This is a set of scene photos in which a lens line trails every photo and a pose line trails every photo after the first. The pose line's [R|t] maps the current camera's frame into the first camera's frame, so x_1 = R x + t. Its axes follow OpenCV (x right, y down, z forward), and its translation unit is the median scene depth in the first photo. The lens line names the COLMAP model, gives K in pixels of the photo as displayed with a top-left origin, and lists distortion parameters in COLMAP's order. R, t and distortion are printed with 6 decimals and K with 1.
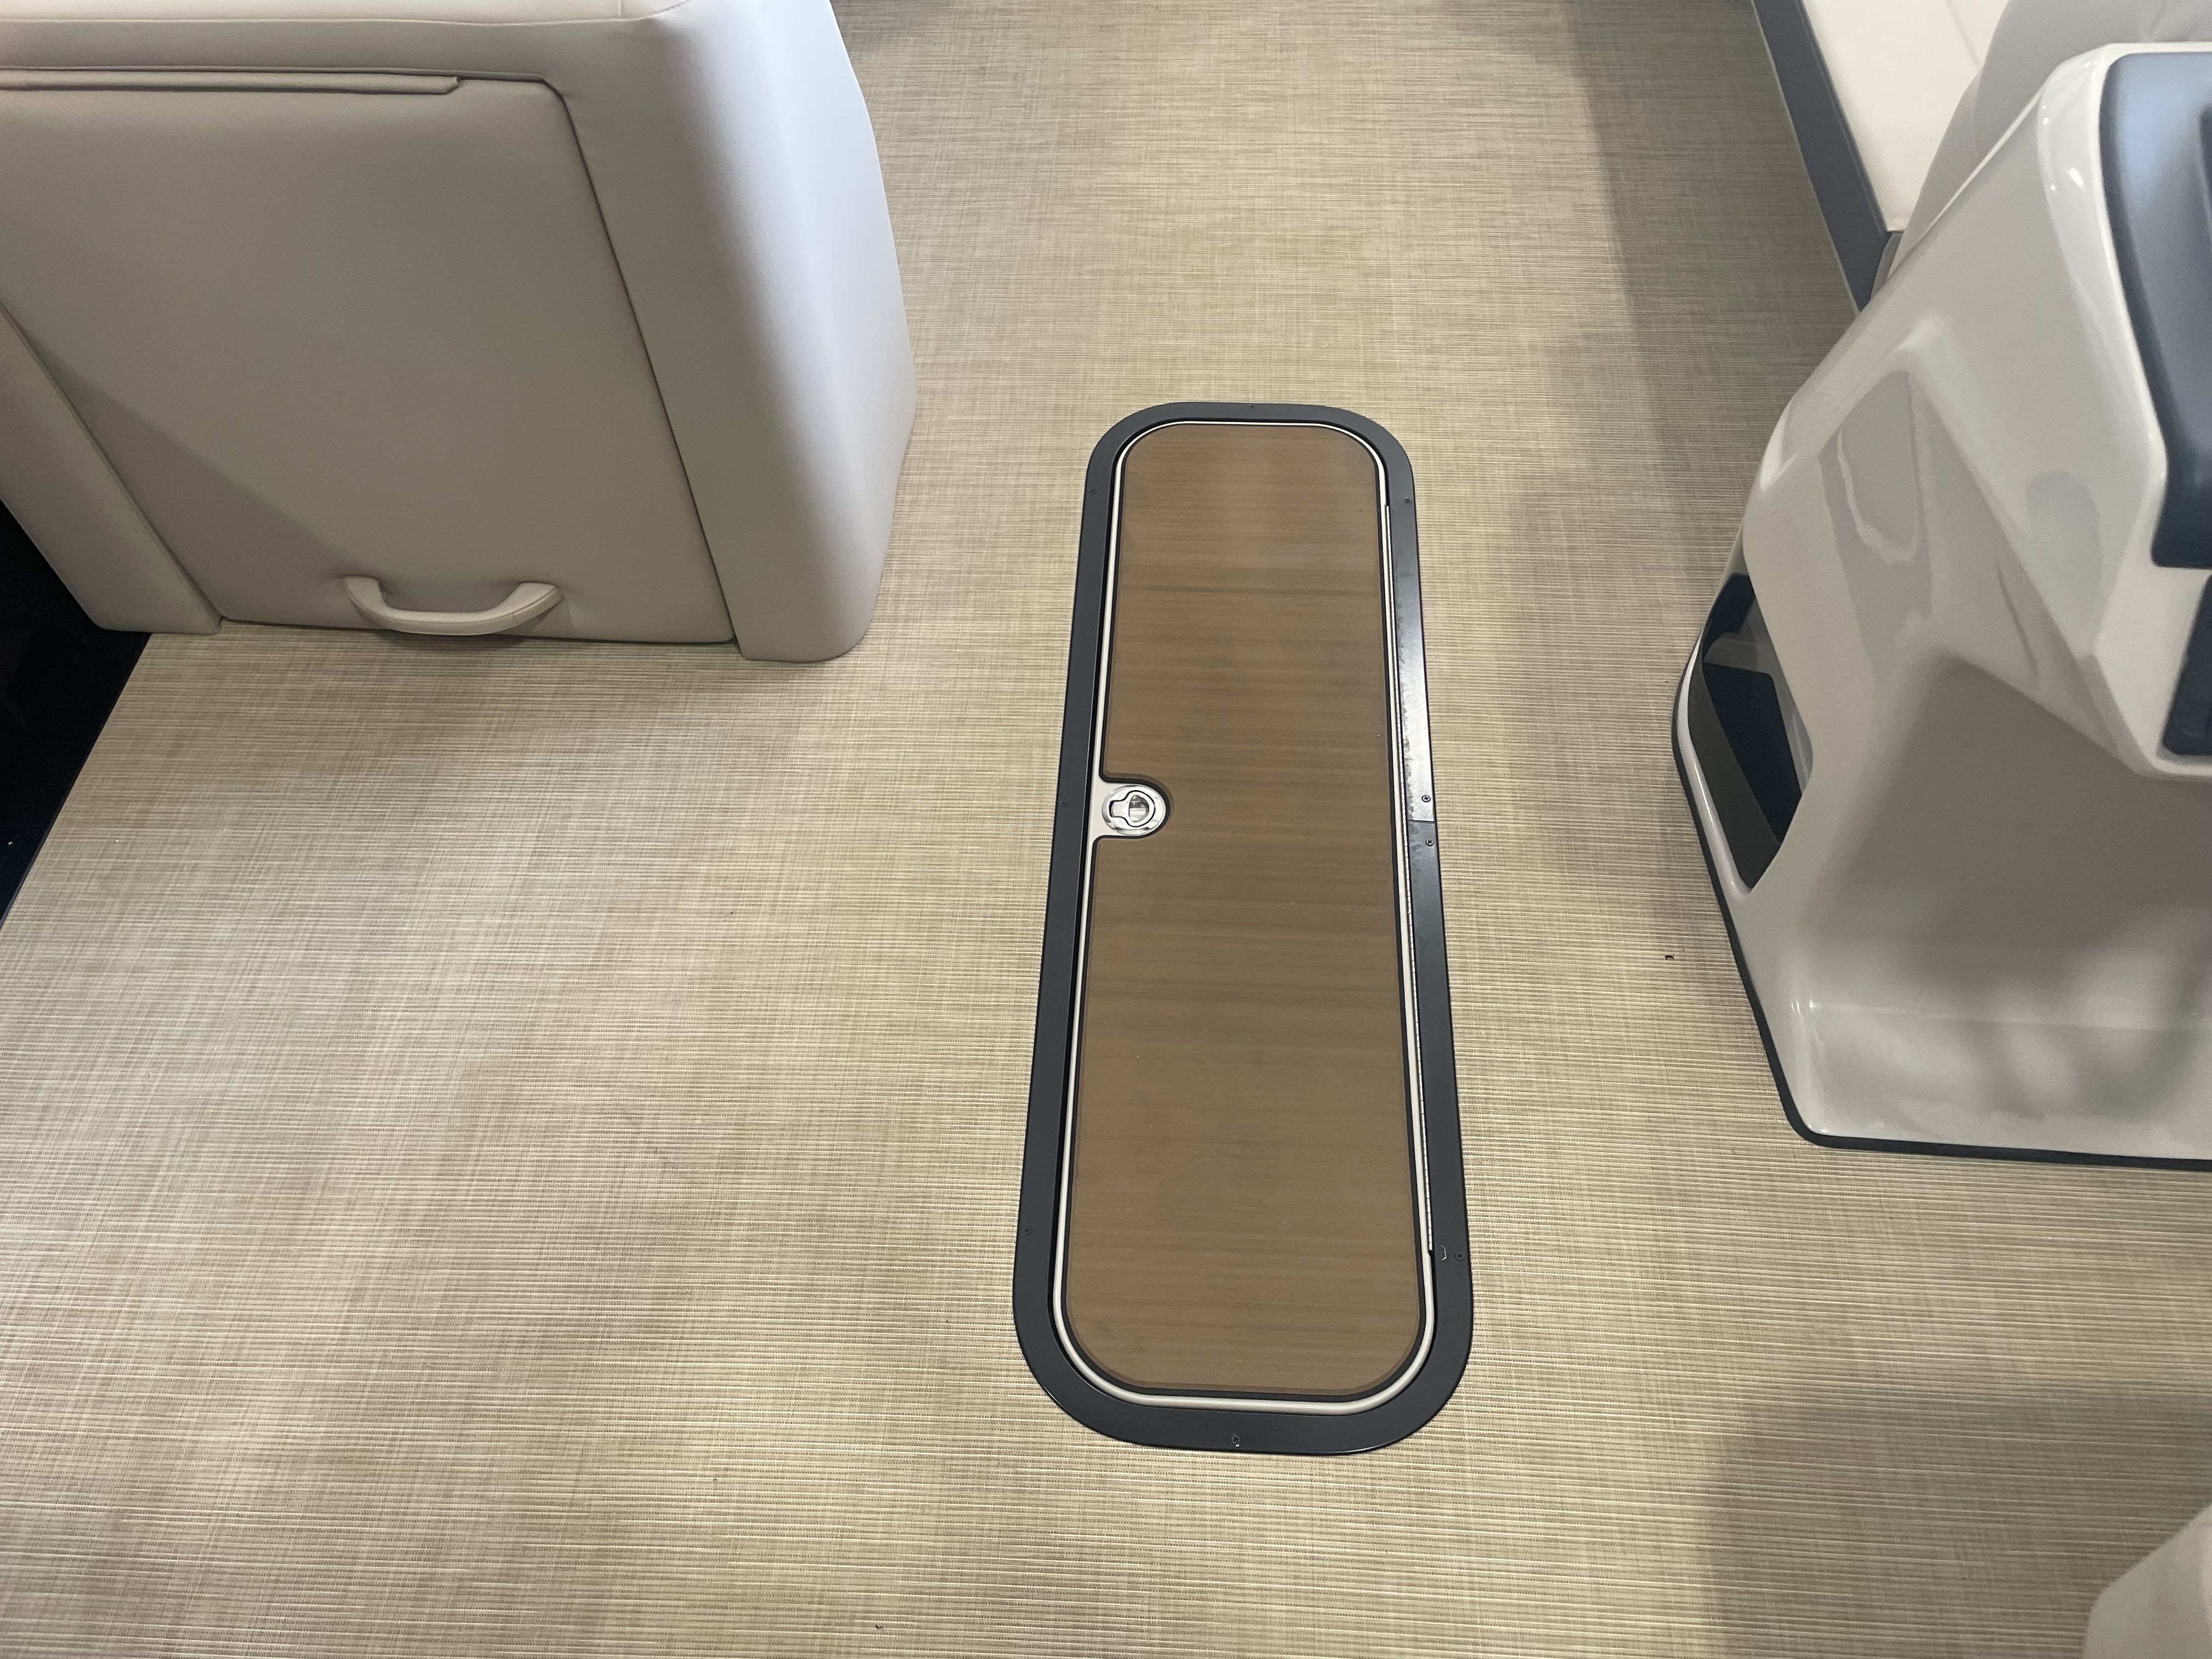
lens RADIAL K [[1676.9, 0, 1105.5], [0, 1676.9, 801.5], [0, 0, 1]] dist [0.083772, -0.112332]
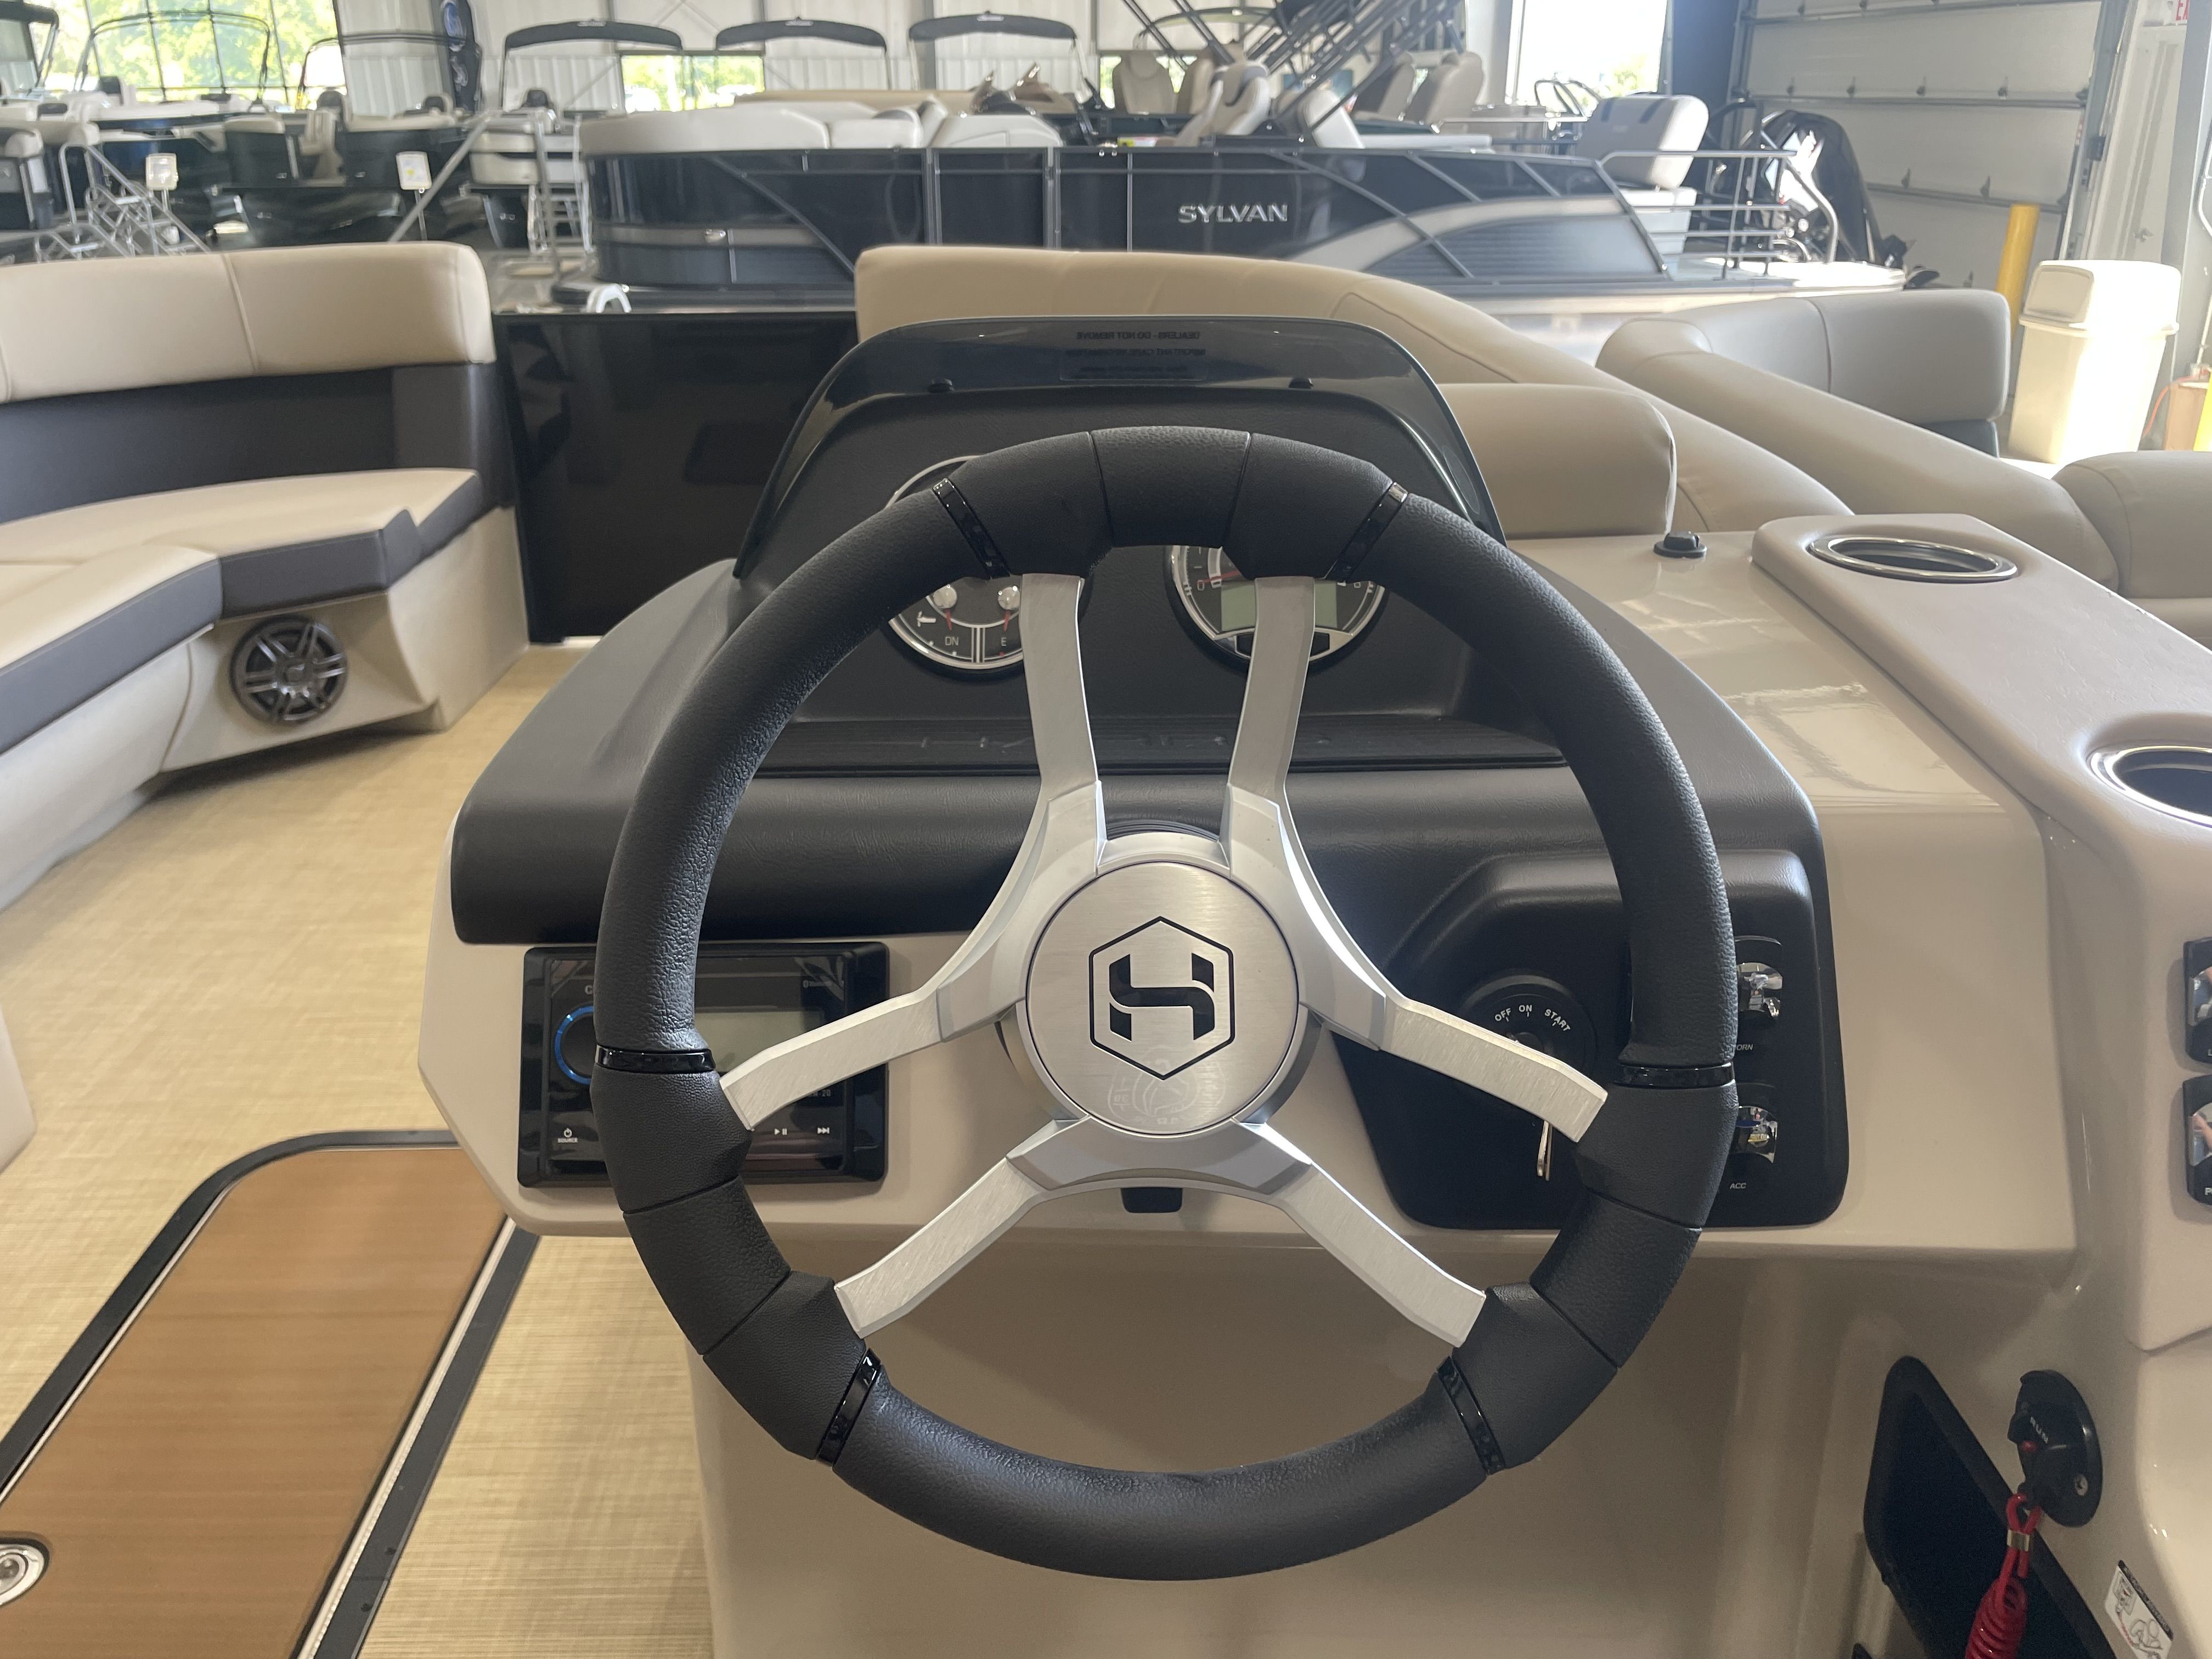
lens RADIAL K [[1676.9, 0, 1086.1], [0, 1676.9, 814.0], [0, 0, 1]] dist [0.083772, -0.112332]
pose [[0.996728, -0.013434, 0.079709, 0.453664], [0.052777, 0.855060, -0.515837, 0.130201], [-0.061226, 0.518356, 0.852971, 0.135708]]
